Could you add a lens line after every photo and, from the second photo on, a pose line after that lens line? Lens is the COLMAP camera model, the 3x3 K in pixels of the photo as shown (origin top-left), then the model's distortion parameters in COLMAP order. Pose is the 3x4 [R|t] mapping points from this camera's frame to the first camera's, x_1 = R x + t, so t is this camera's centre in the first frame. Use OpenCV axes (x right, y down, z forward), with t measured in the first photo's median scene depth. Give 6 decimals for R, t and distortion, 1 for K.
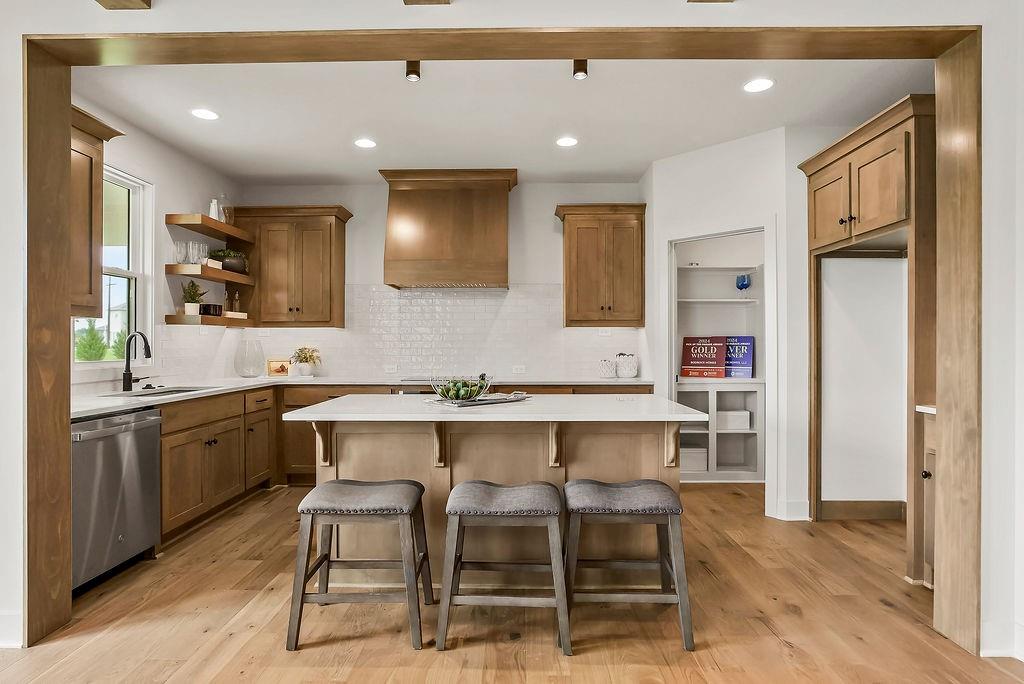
lens RADIAL K [[543.5, 0, 503.7], [0, 543.5, 346.2], [0, 0, 1]] dist [-0.018759, 0.007051]
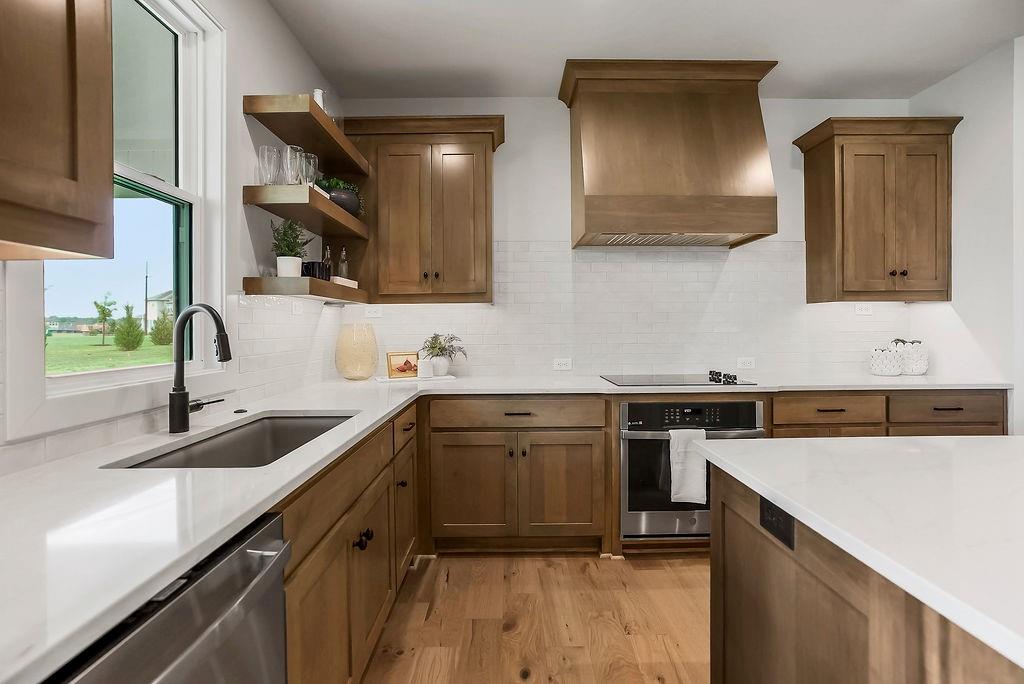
lens RADIAL K [[473.3, 0, 508.4], [0, 473.3, 331.7], [0, 0, 1]] dist [-0.028335, 0.009427]
pose [[0.999604, -0.006498, 0.027384, -0.345263], [0.006422, 0.999975, 0.002864, -0.001875], [-0.027402, -0.002687, 0.999621, 0.479777]]
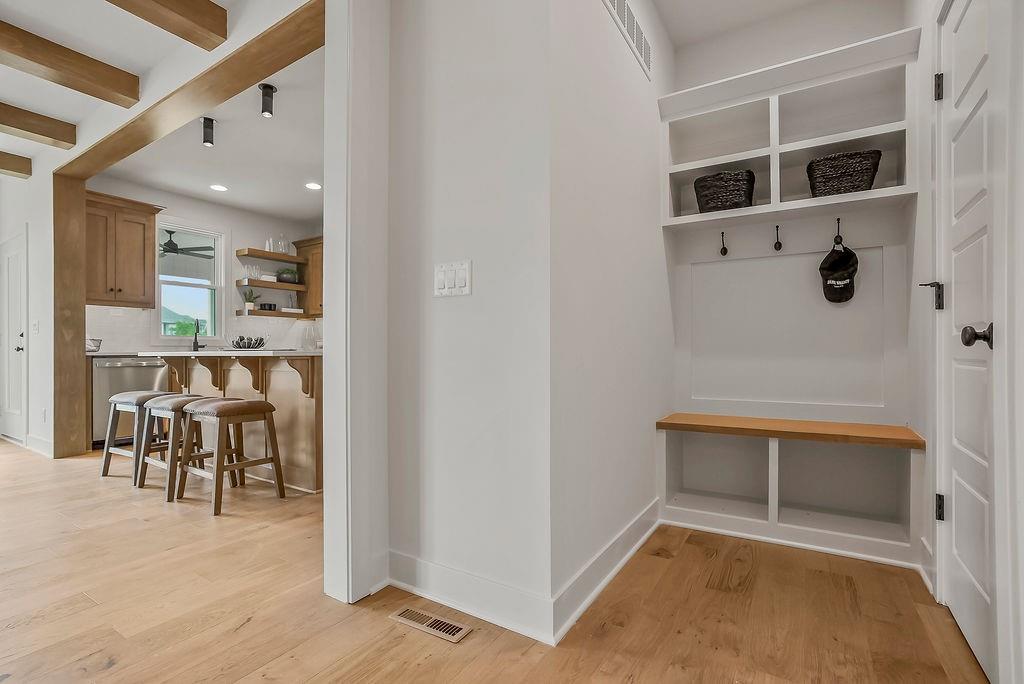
lens RADIAL K [[473.3, 0, 509.7], [0, 473.3, 351.1], [0, 0, 1]] dist [-0.028335, 0.009427]
pose [[0.856545, -0.003939, -0.516057, 0.799196], [0.001037, 0.999982, -0.005912, 0.073312], [0.516071, 0.004529, 0.856534, 0.176710]]
